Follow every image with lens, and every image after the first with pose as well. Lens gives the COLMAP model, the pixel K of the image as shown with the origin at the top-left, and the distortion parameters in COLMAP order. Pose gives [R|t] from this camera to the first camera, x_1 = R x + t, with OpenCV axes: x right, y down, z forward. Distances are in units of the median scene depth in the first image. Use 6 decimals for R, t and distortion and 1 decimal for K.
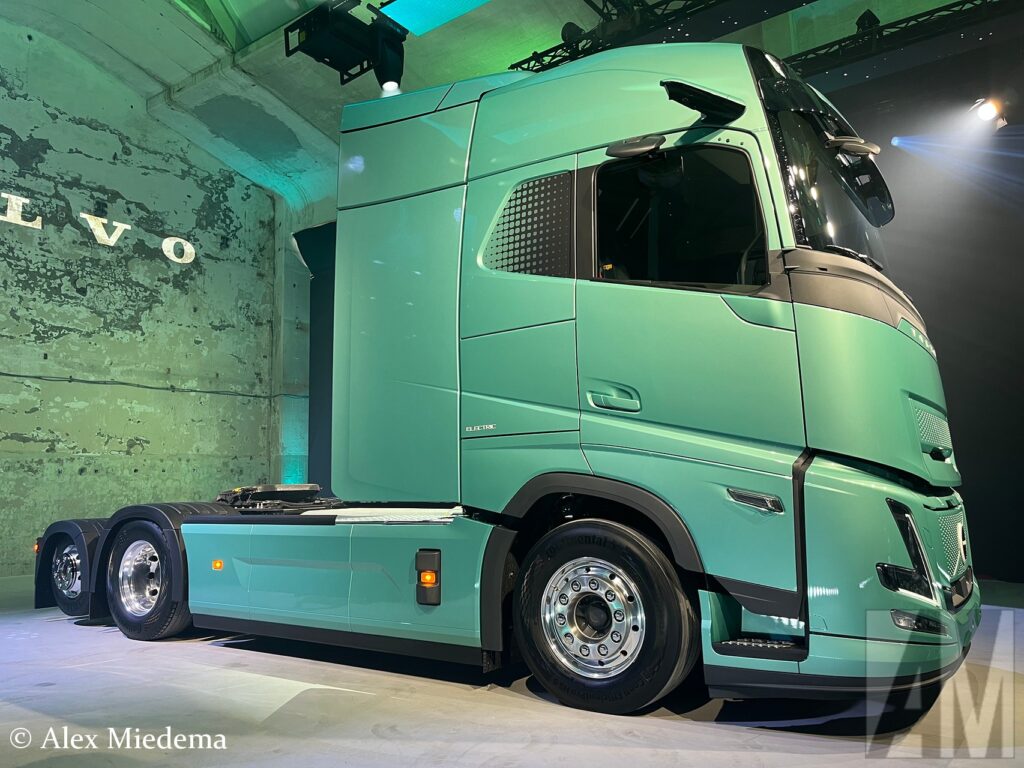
lens RADIAL K [[793.2, 0, 492.4], [0, 793.2, 380.9], [0, 0, 1]] dist [0.028489, -0.011517]
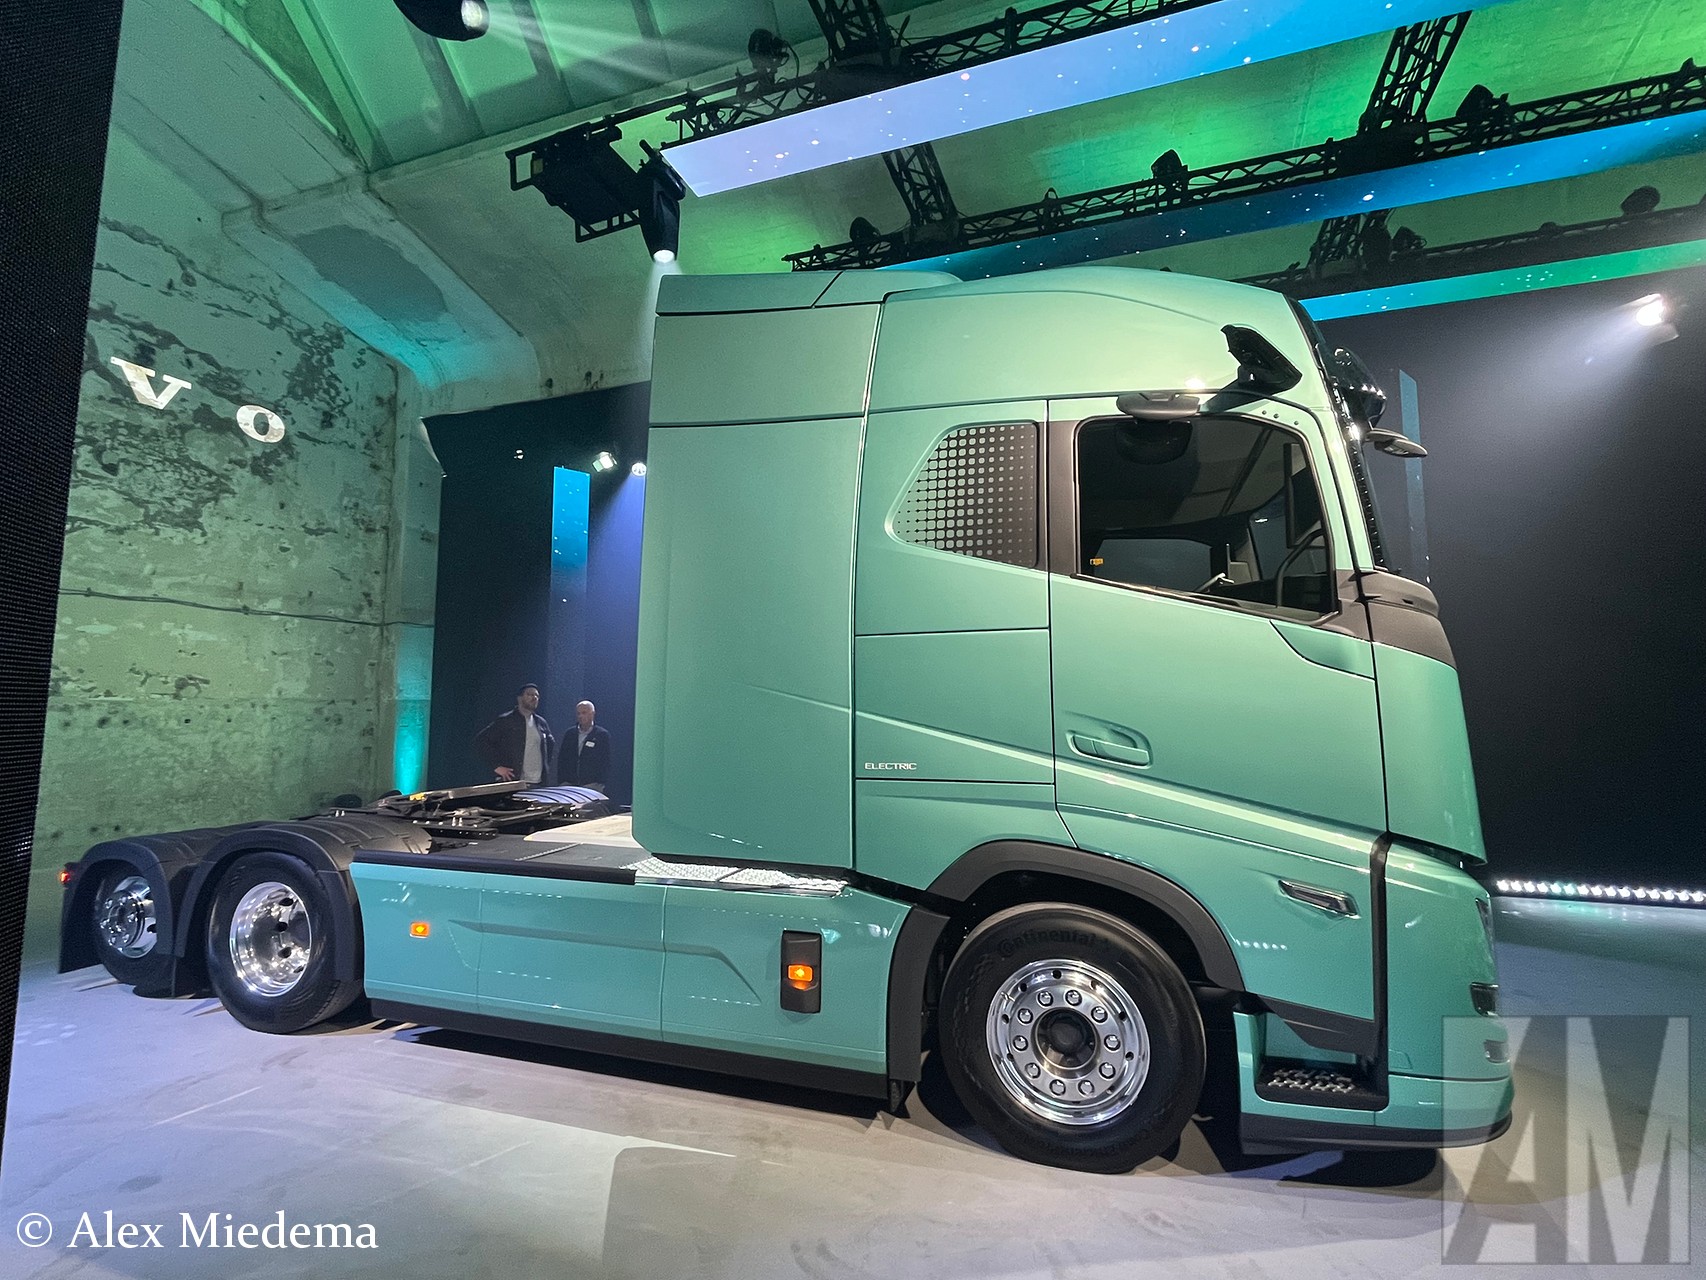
lens RADIAL K [[828.1, 0, 841.5], [0, 828.1, 629.4], [0, 0, 1]] dist [-0.006825, 0.001610]
pose [[0.955853, 0.050201, 0.289526, -0.183339], [-0.060423, 0.997822, 0.026470, -0.052751], [-0.287566, -0.042795, 0.956804, 0.200404]]
